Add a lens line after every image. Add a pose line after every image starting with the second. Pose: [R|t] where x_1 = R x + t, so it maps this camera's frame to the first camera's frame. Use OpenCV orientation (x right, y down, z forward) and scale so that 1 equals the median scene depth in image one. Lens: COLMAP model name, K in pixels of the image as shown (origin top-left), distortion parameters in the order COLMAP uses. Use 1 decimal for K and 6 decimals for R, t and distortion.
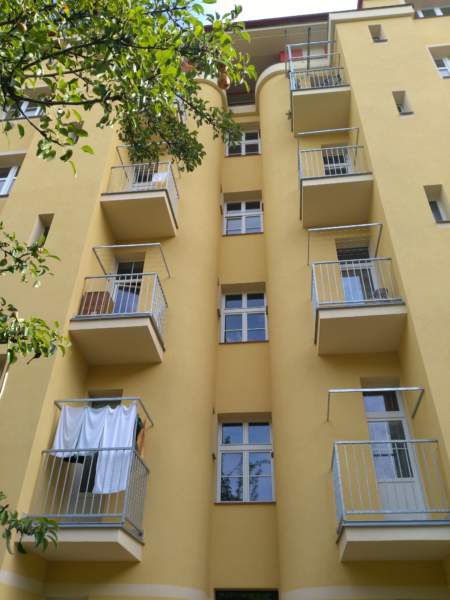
lens RADIAL K [[511.4, 0, 225.0], [0, 511.4, 300.0], [0, 0, 1]] dist [0.004646, -0.001942]
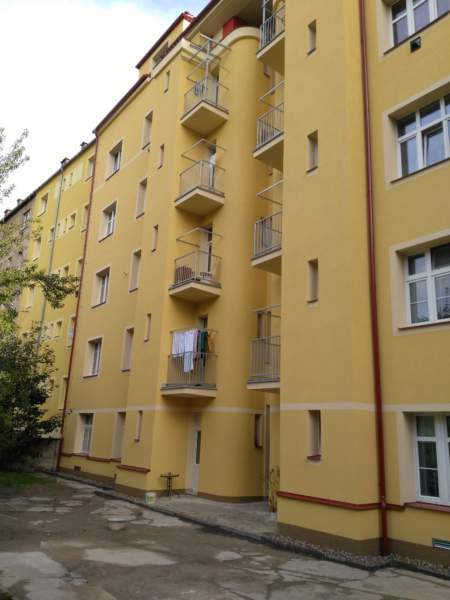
lens RADIAL K [[477.6, 0, 225.0], [0, 477.6, 300.0], [0, 0, 1]] dist [0.008569, 0.001319]
pose [[0.711995, -0.178488, -0.679121, 1.213097], [0.405477, 0.894117, 0.190111, -0.203628], [0.573281, -0.410727, 0.708980, -0.211900]]
